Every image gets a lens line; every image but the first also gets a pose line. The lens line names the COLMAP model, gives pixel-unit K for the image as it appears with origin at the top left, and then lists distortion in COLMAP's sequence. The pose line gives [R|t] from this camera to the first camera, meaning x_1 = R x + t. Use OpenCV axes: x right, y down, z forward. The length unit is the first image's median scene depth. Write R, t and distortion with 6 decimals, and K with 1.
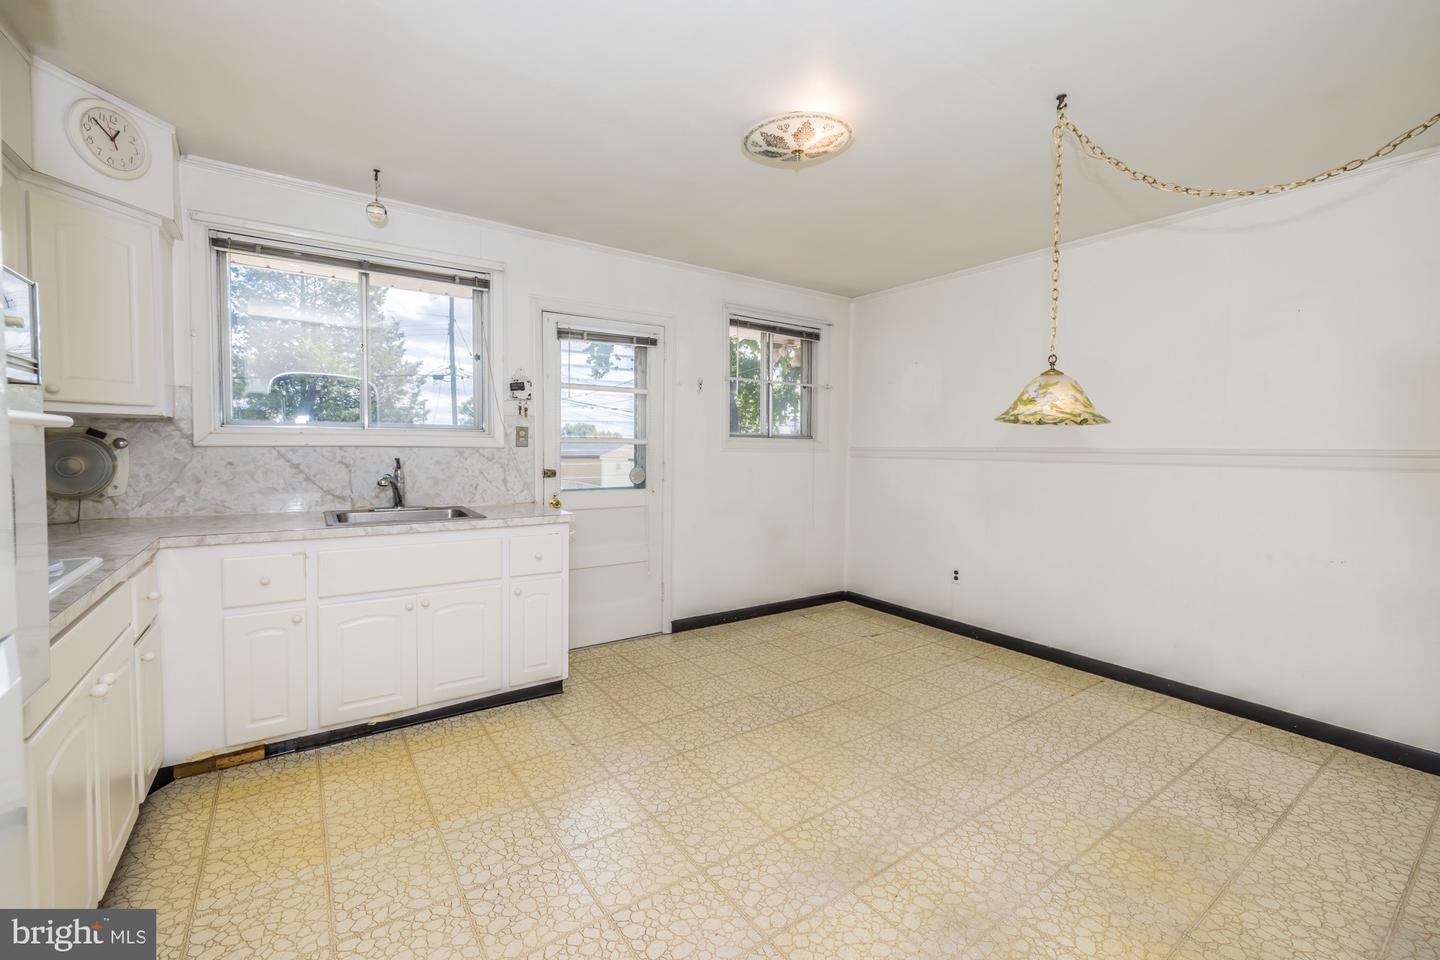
lens RADIAL K [[600.6, 0, 720.9], [0, 600.6, 465.0], [0, 0, 1]] dist [0.002613, 0.000941]
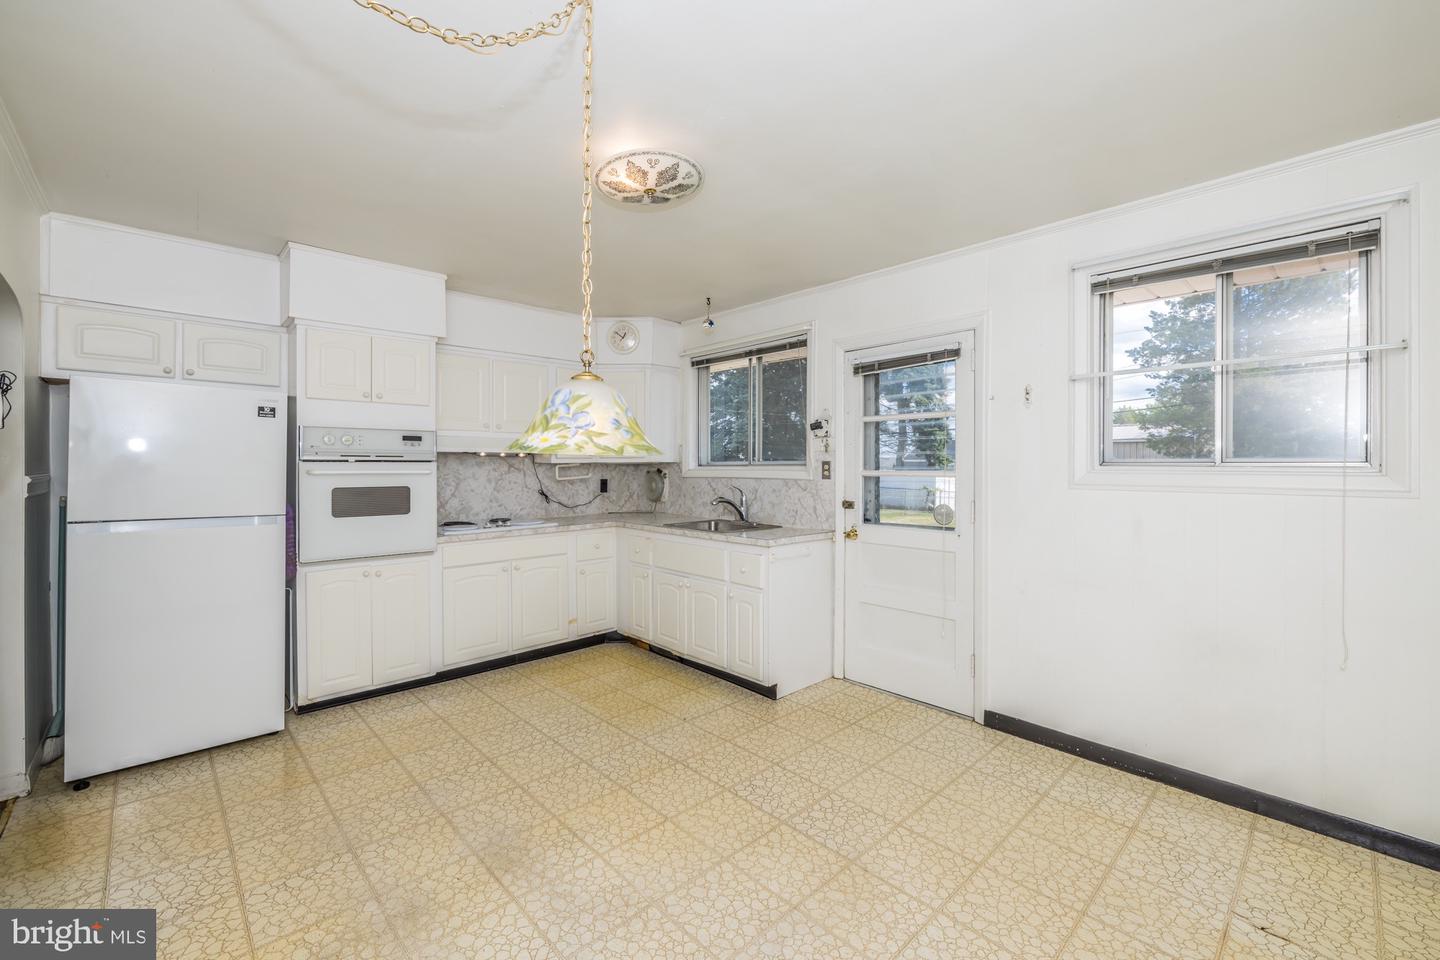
lens RADIAL K [[599.3, 0, 712.3], [0, 599.3, 468.0], [0, 0, 1]] dist [0.000352, -0.000065]
pose [[0.137487, -0.006844, -0.990480, 0.925313], [-0.029488, 0.999505, -0.011000, -0.040556], [0.990065, 0.030720, 0.137217, 0.805092]]
